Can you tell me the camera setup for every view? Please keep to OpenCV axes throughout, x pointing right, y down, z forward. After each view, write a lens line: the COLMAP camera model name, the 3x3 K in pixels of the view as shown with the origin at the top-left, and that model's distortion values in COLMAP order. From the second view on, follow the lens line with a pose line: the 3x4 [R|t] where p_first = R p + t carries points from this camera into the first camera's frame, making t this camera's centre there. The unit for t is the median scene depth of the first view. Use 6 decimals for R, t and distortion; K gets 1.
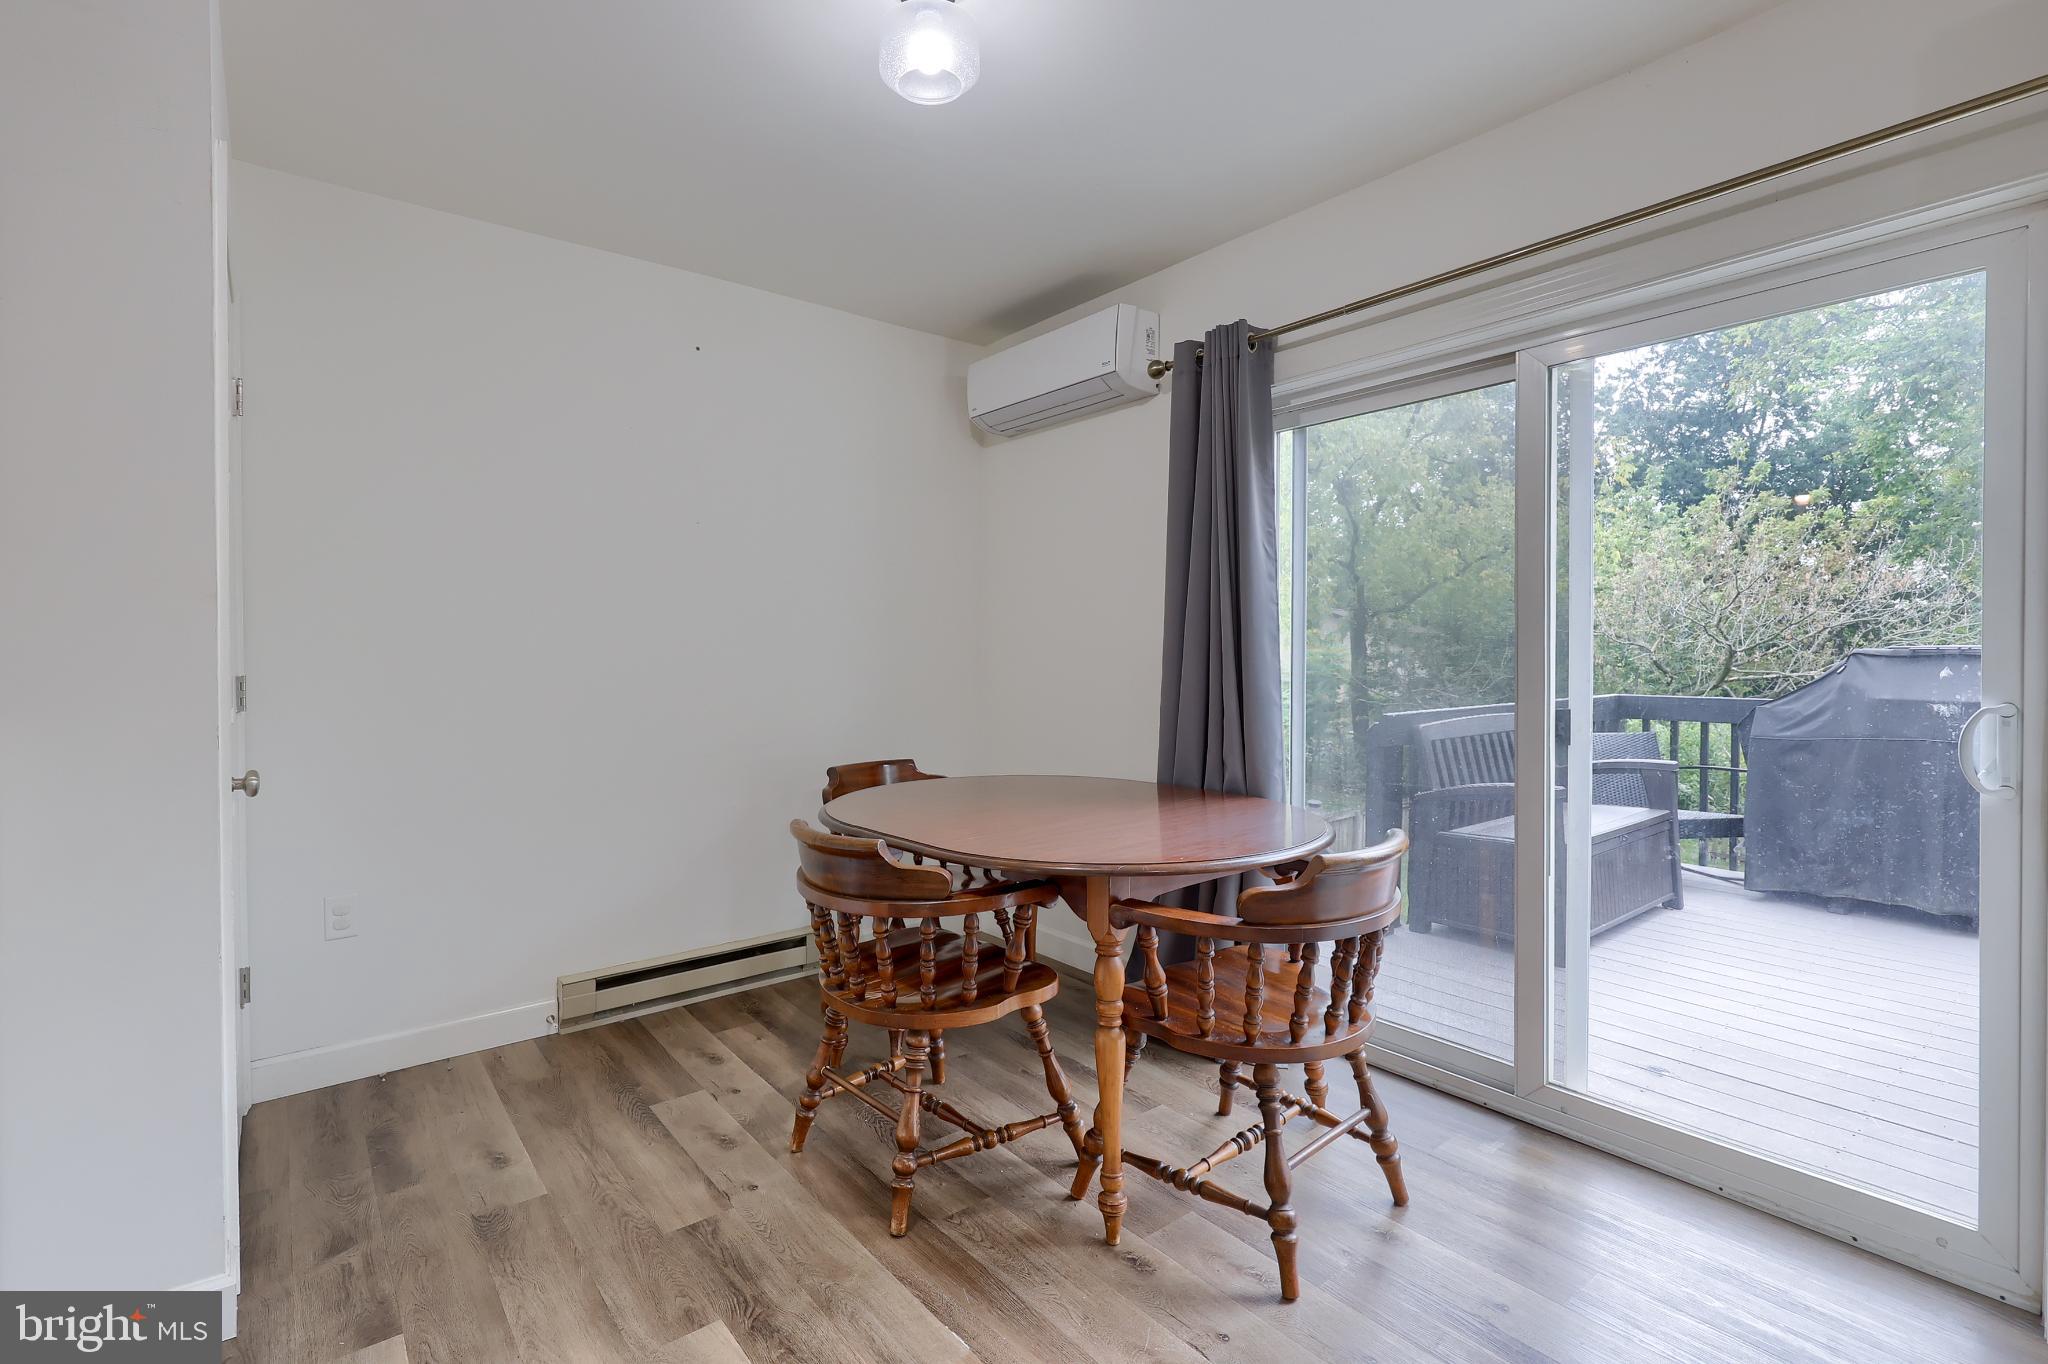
lens RADIAL K [[930.2, 0, 990.1], [0, 930.2, 674.2], [0, 0, 1]] dist [0.000514, 0.000036]
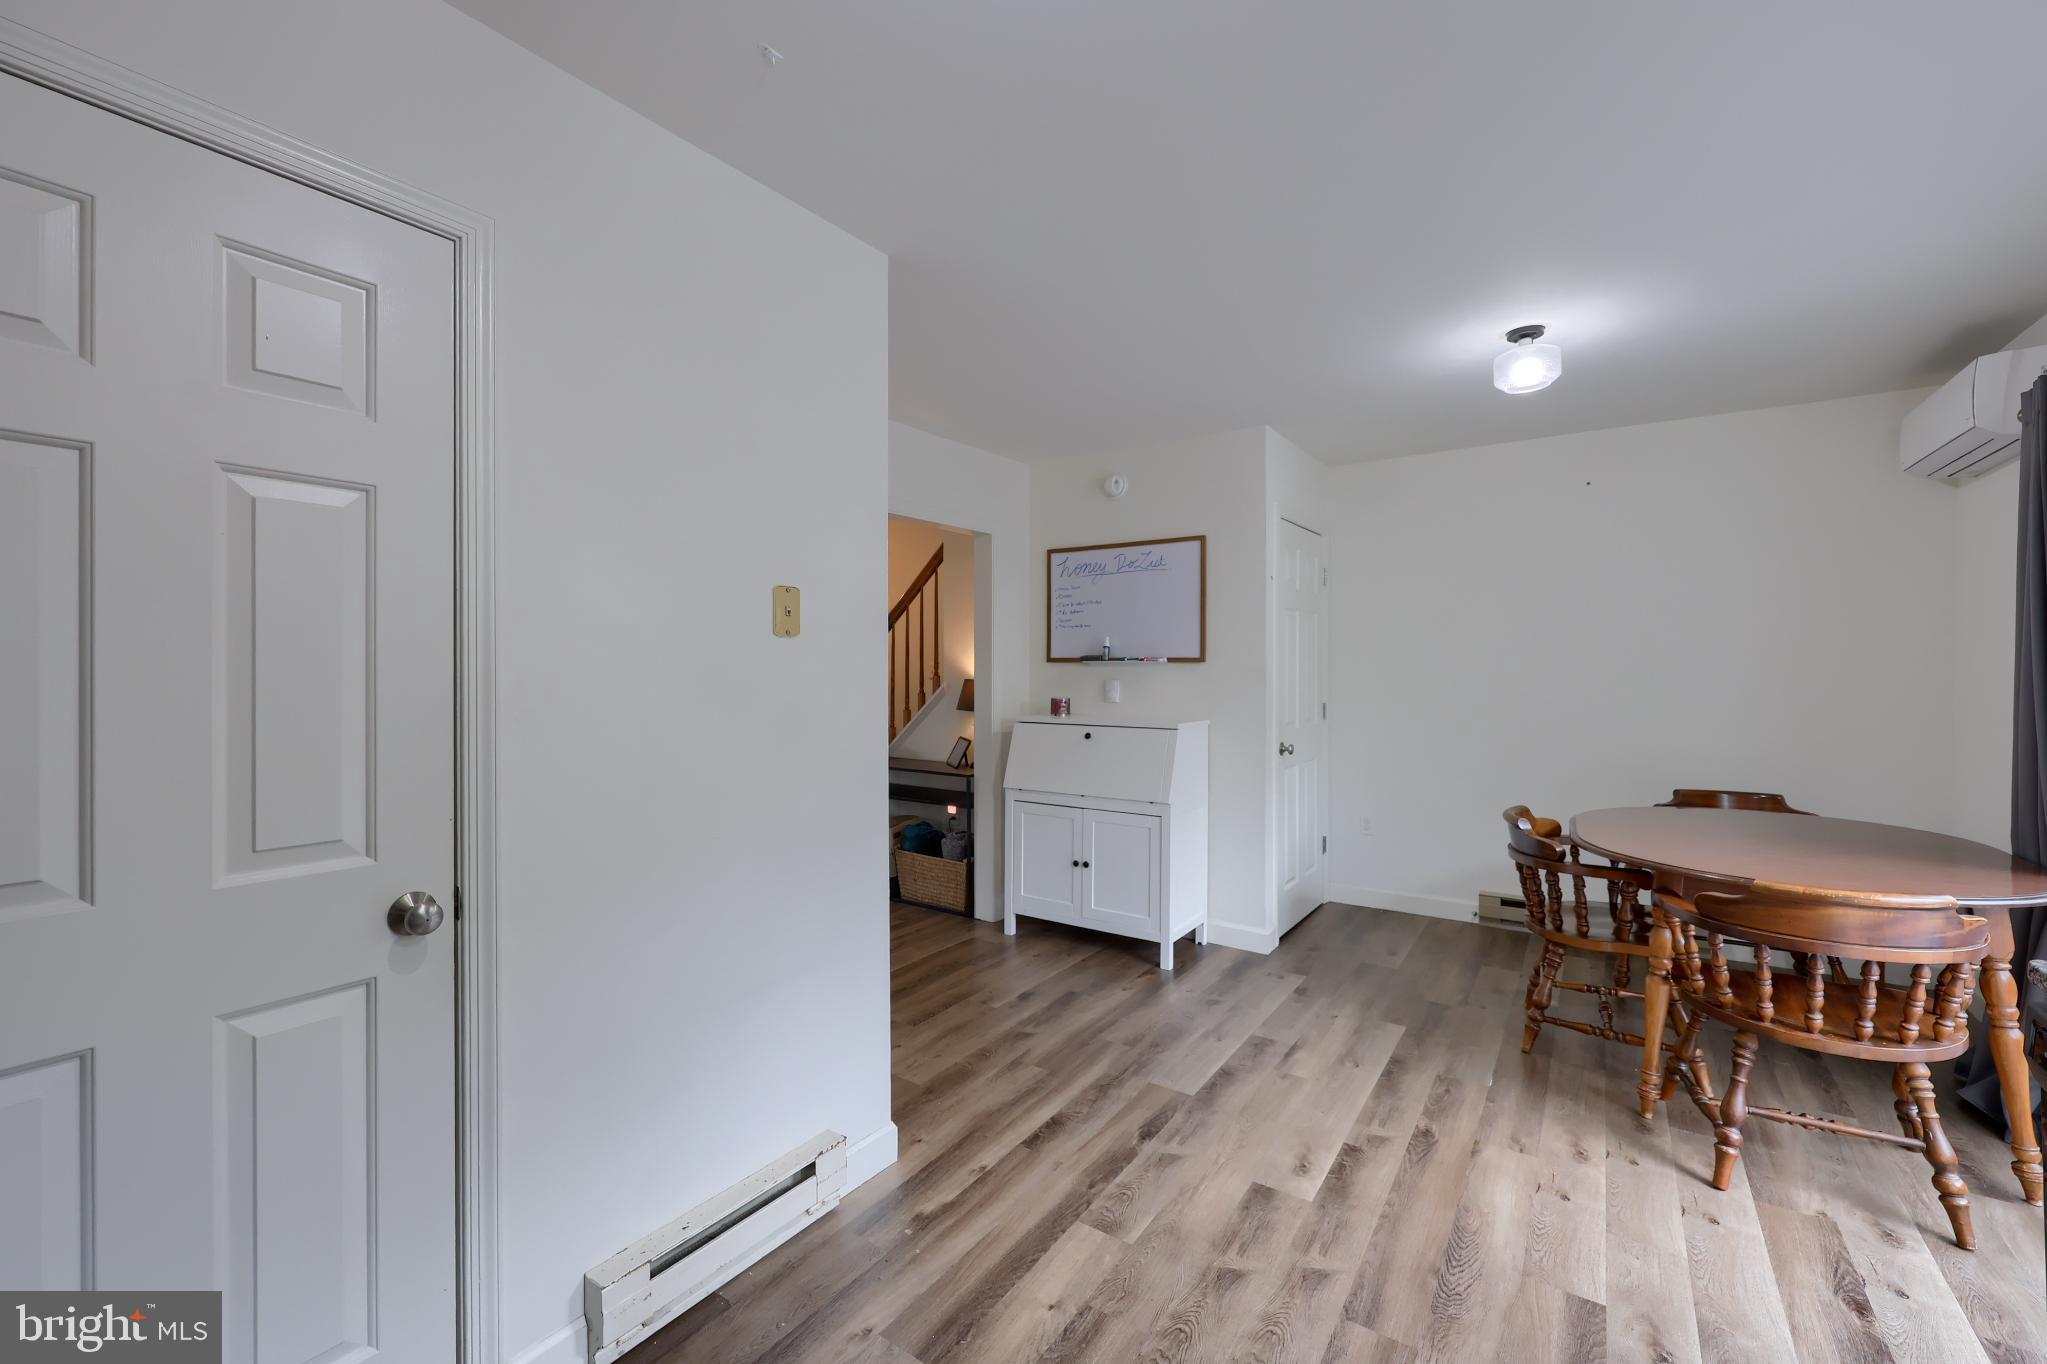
lens RADIAL K [[826.8, 0, 1027.0], [0, 826.8, 682.3], [0, 0, 1]] dist [-0.002135, -0.000139]
pose [[0.307388, 0.021910, -0.951332, 0.640691], [-0.014972, 0.999722, 0.018187, -0.055124], [0.951466, 0.008653, 0.307631, -0.208731]]
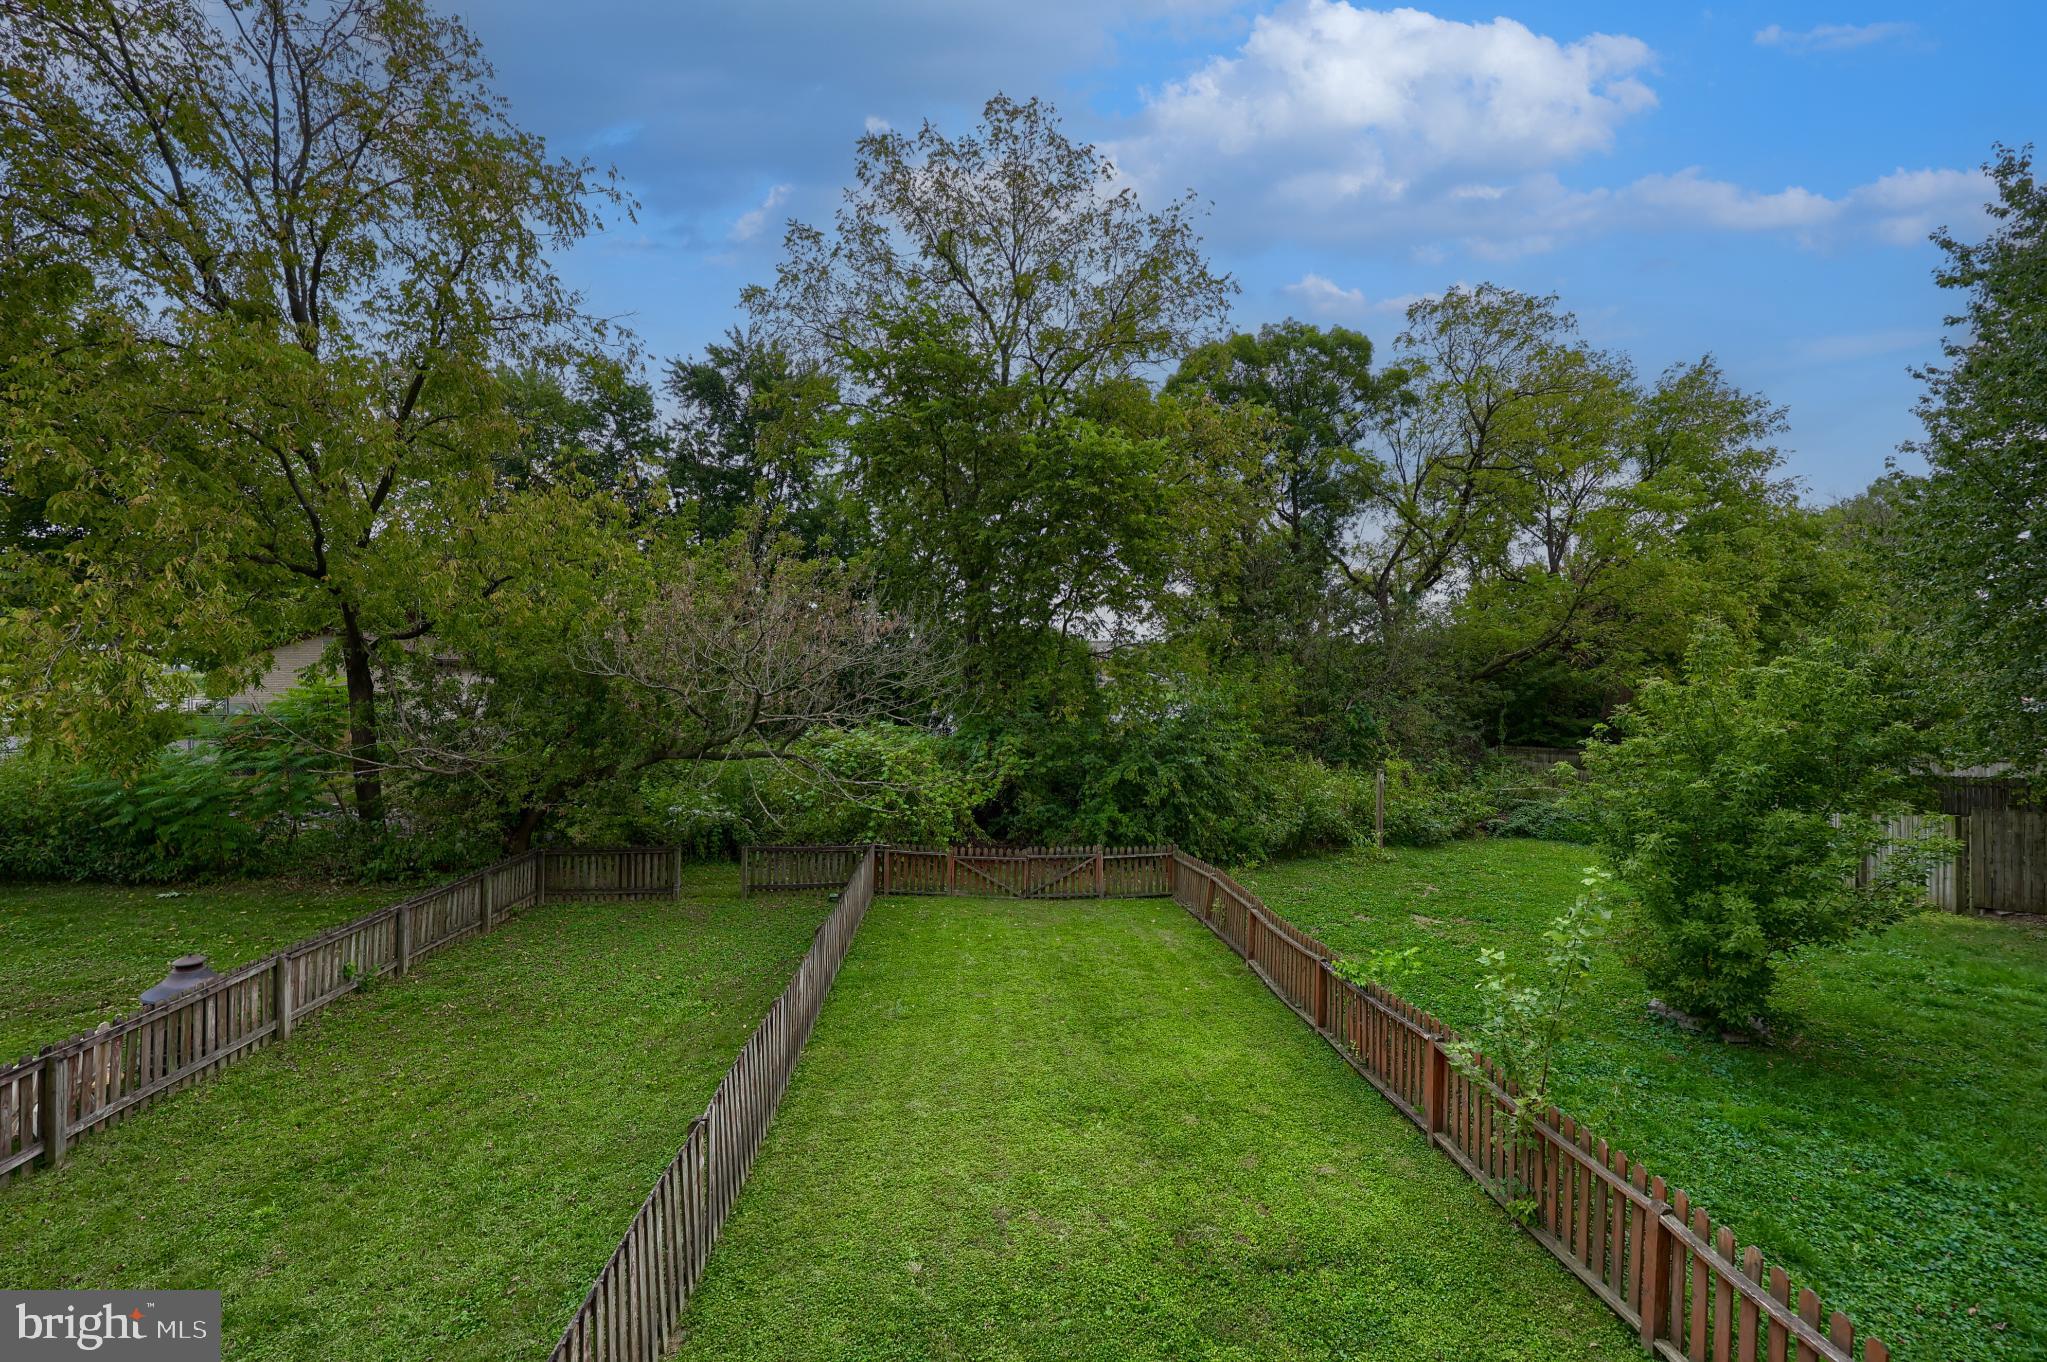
lens RADIAL K [[846.4, 0, 1034.5], [0, 846.4, 668.0], [0, 0, 1]] dist [0.000609, 0.000246]
pose [[0.558184, -0.006909, 0.829689, 1.230325], [0.029728, 0.999490, -0.011678, -0.166663], [-0.829185, 0.031183, 0.558104, 1.475660]]
